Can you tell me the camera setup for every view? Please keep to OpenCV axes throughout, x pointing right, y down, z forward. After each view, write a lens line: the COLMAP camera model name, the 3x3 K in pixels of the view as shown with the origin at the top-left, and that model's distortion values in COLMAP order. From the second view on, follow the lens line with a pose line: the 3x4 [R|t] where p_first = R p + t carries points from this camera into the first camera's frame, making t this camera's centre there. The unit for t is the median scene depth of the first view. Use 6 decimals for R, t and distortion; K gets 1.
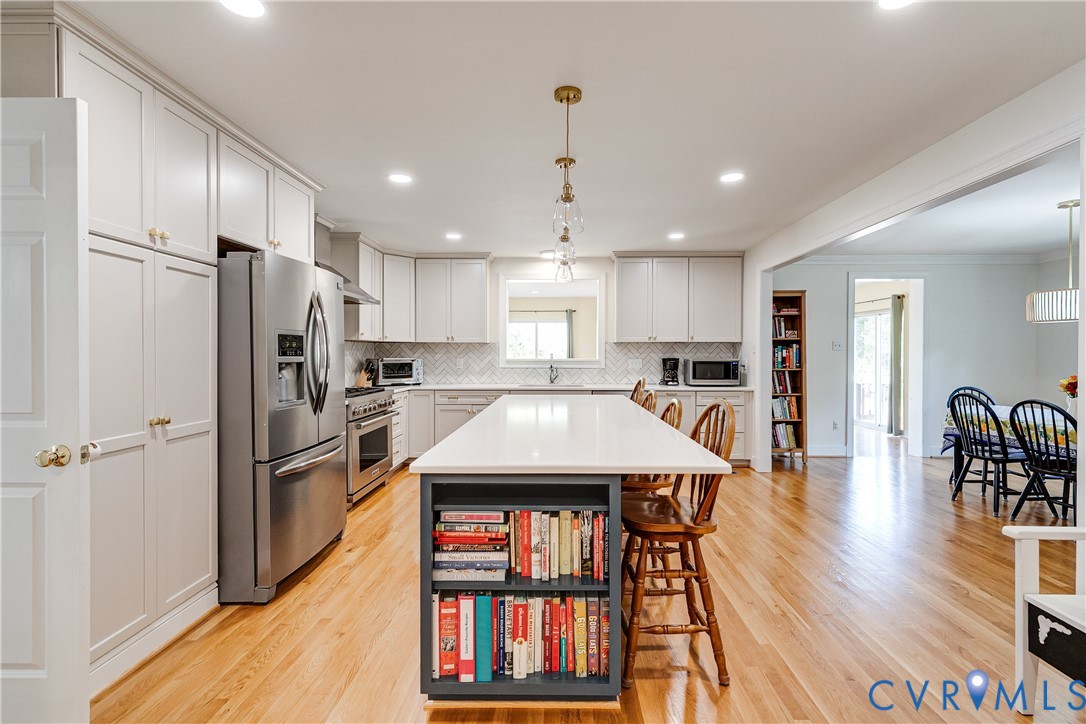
lens RADIAL K [[507.8, 0, 543.1], [0, 507.8, 354.8], [0, 0, 1]] dist [0.007468, -0.000728]
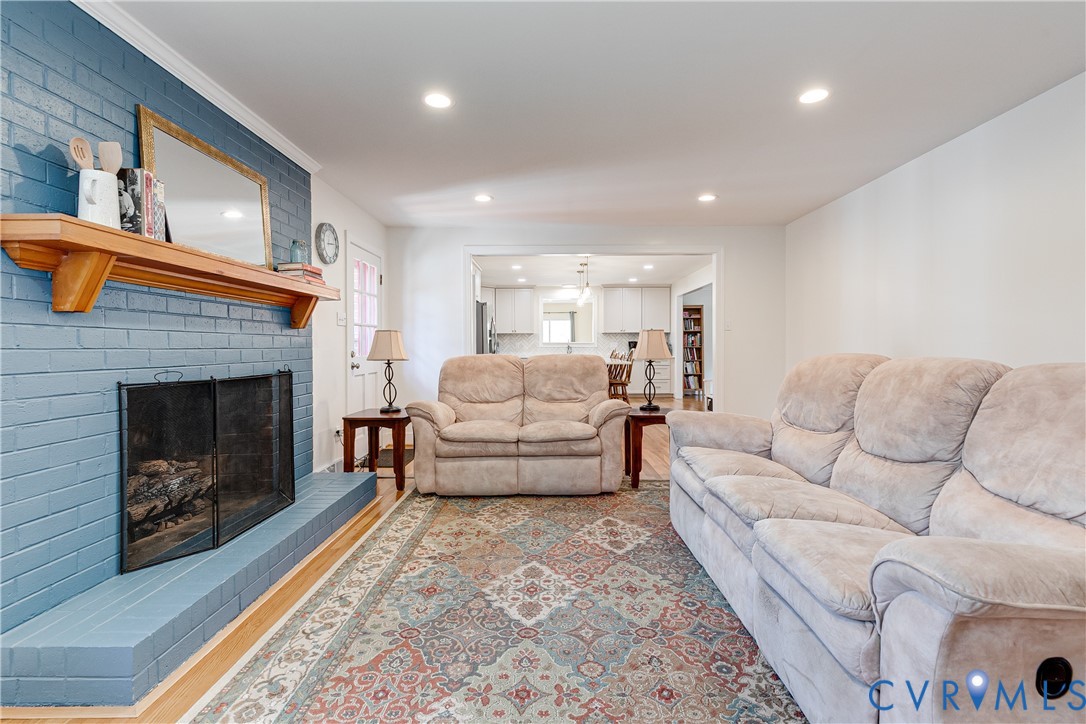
lens RADIAL K [[507.8, 0, 536.8], [0, 507.8, 353.0], [0, 0, 1]] dist [0.007468, -0.000728]
pose [[0.999875, -0.004479, 0.015153, -0.139086], [0.004317, 0.999933, 0.010771, 0.030737], [-0.015200, -0.010704, 0.999827, -0.924615]]
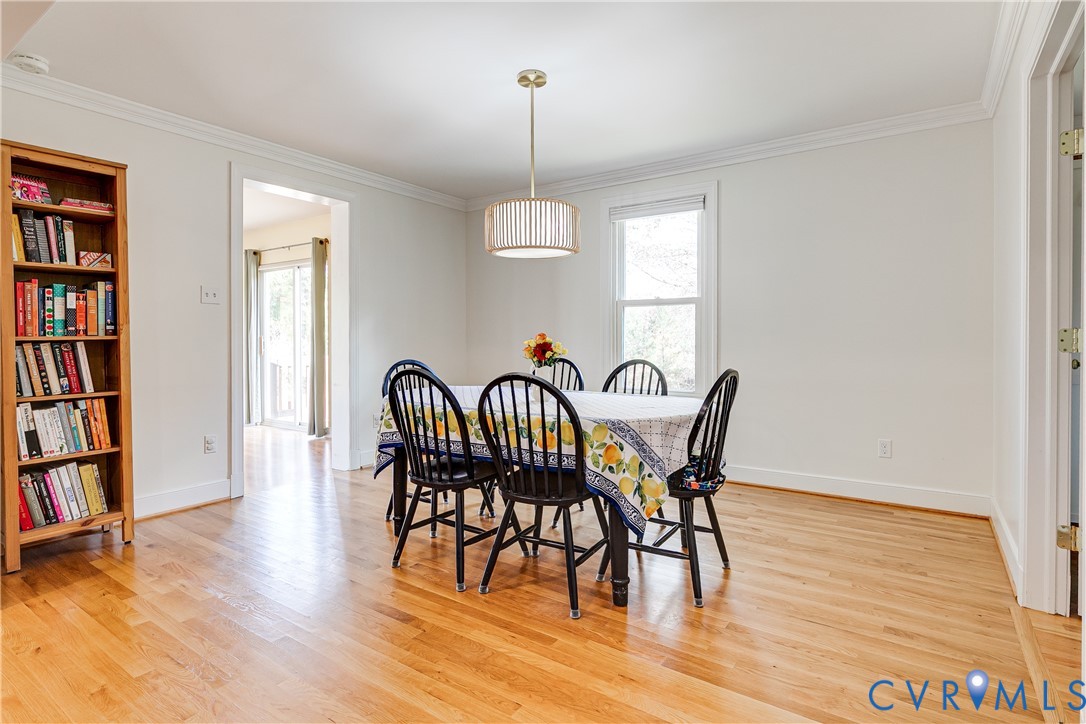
lens RADIAL K [[546.9, 0, 565.9], [0, 546.9, 341.2], [0, 0, 1]] dist [0.004154, -0.001465]
pose [[0.533188, -0.007547, 0.845963, 0.324479], [0.007481, 0.999963, 0.004206, 0.034570], [-0.845964, 0.004086, 0.533224, 0.423466]]
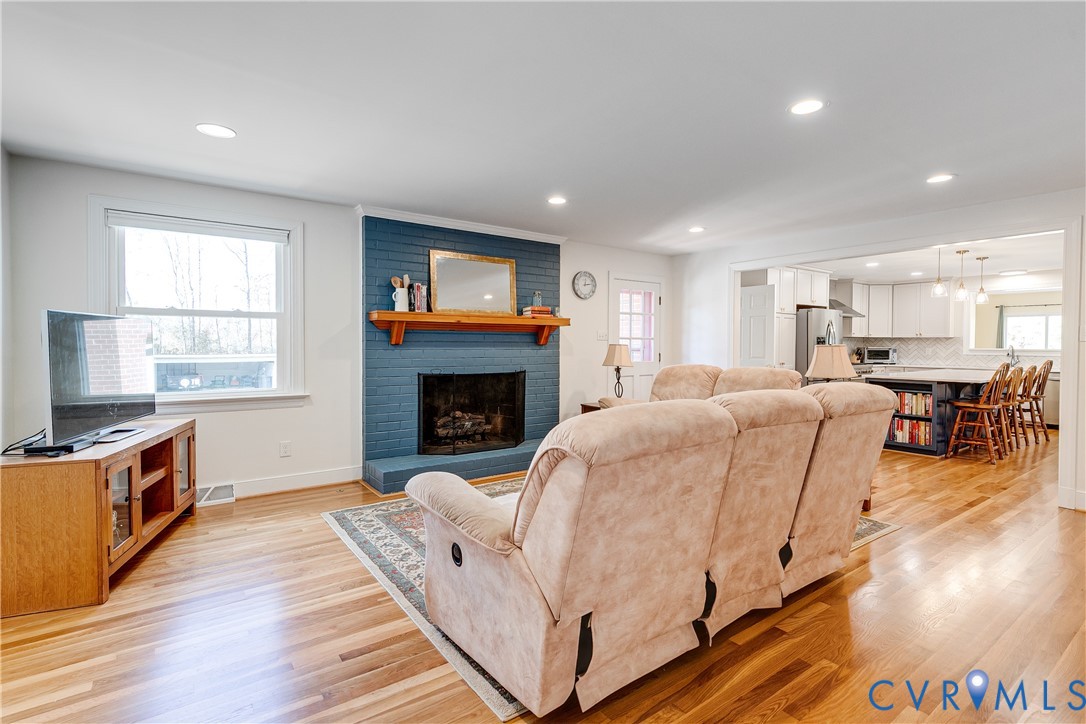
lens RADIAL K [[507.8, 0, 532.0], [0, 507.8, 353.8], [0, 0, 1]] dist [0.007468, -0.000728]
pose [[0.603809, 0.016941, -0.796949, 0.364064], [-0.005992, 0.999842, 0.016714, 0.006910], [0.797106, -0.005317, 0.603815, -0.921080]]
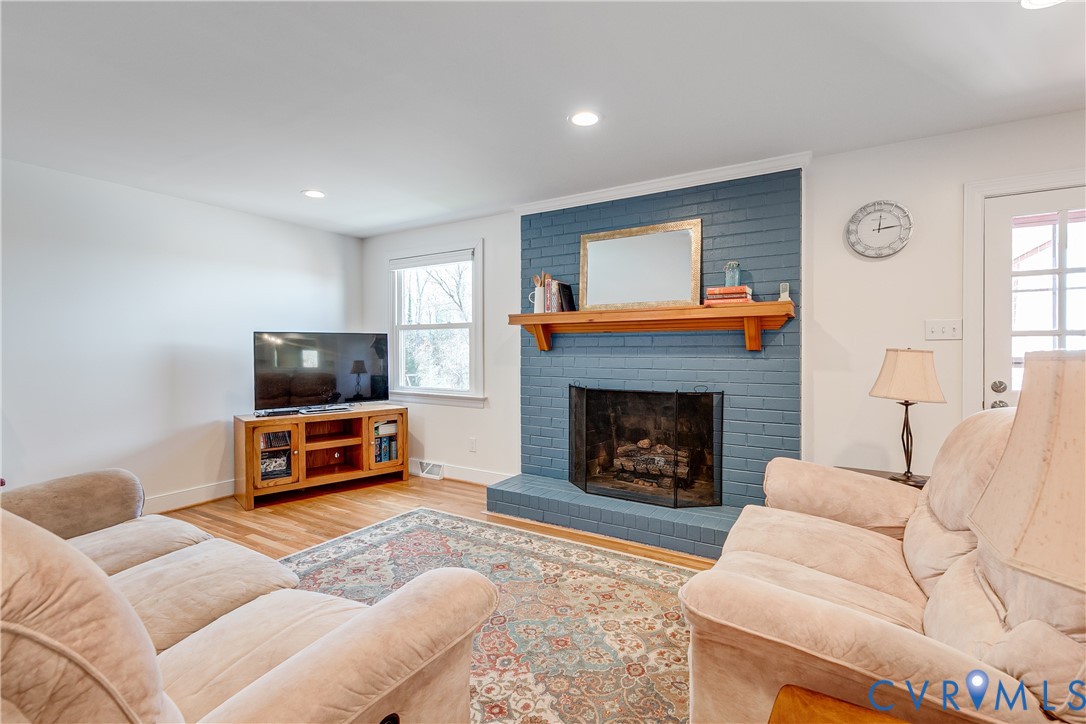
lens RADIAL K [[507.8, 0, 564.9], [0, 507.8, 349.2], [0, 0, 1]] dist [0.007468, -0.000728]
pose [[-0.485610, 0.002341, -0.874172, 0.199555], [-0.001342, 0.999993, 0.003423, 0.002605], [0.874174, 0.002835, -0.485604, -0.211136]]
